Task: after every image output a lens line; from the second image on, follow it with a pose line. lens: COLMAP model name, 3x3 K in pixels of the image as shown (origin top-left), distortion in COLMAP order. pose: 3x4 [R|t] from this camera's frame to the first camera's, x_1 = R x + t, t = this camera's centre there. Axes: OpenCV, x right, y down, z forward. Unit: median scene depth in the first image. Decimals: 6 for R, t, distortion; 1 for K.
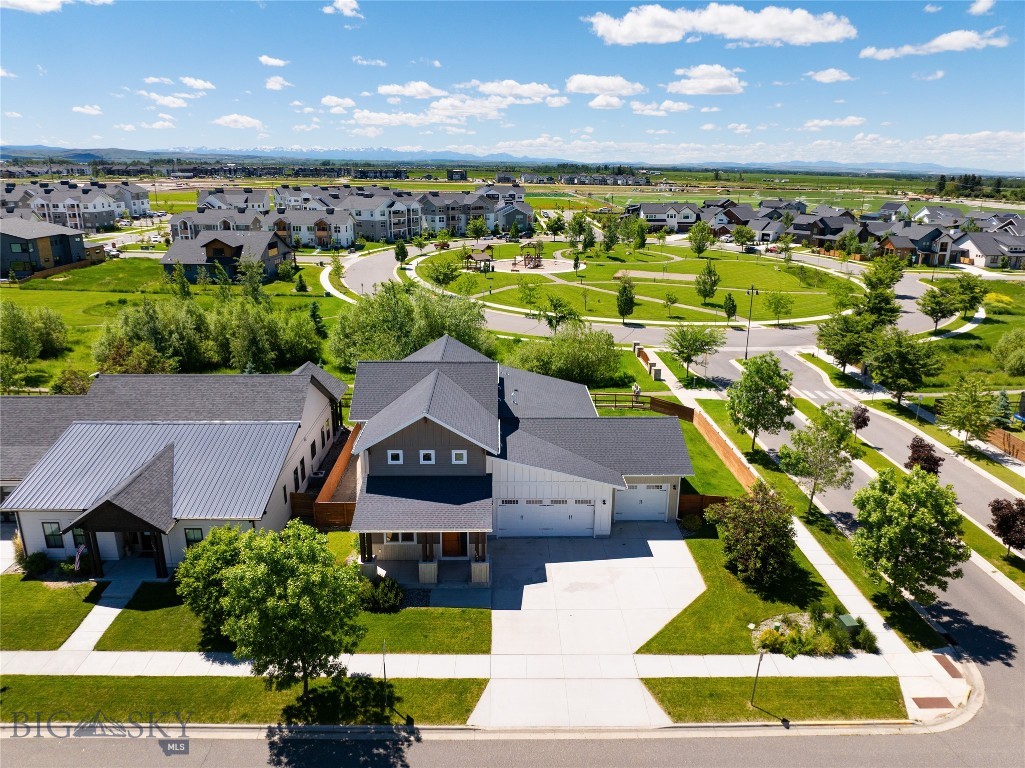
lens RADIAL K [[707.7, 0, 512.5], [0, 707.7, 384.0], [0, 0, 1]] dist [-0.032263, 0.000581]
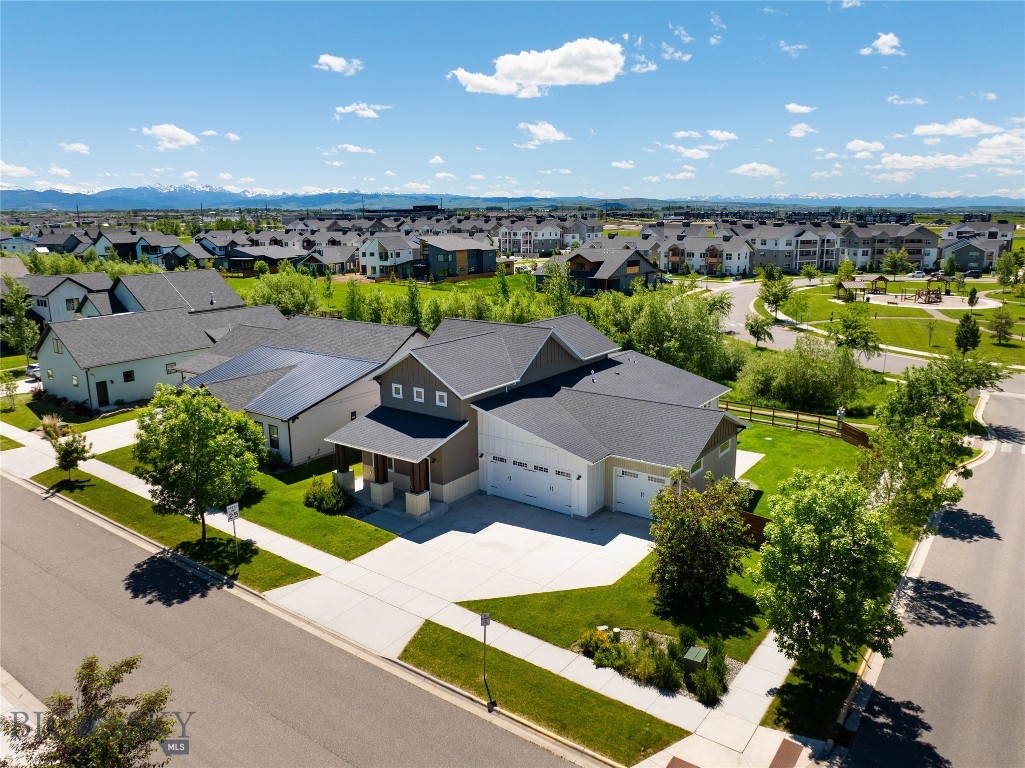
lens RADIAL K [[726.7, 0, 512.5], [0, 726.7, 384.0], [0, 0, 1]] dist [-0.034764, 0.001436]
pose [[0.801551, 0.122389, -0.585267, 0.610176], [-0.159804, 0.987070, -0.012447, 0.075877], [0.576176, 0.103505, 0.810745, 0.187600]]
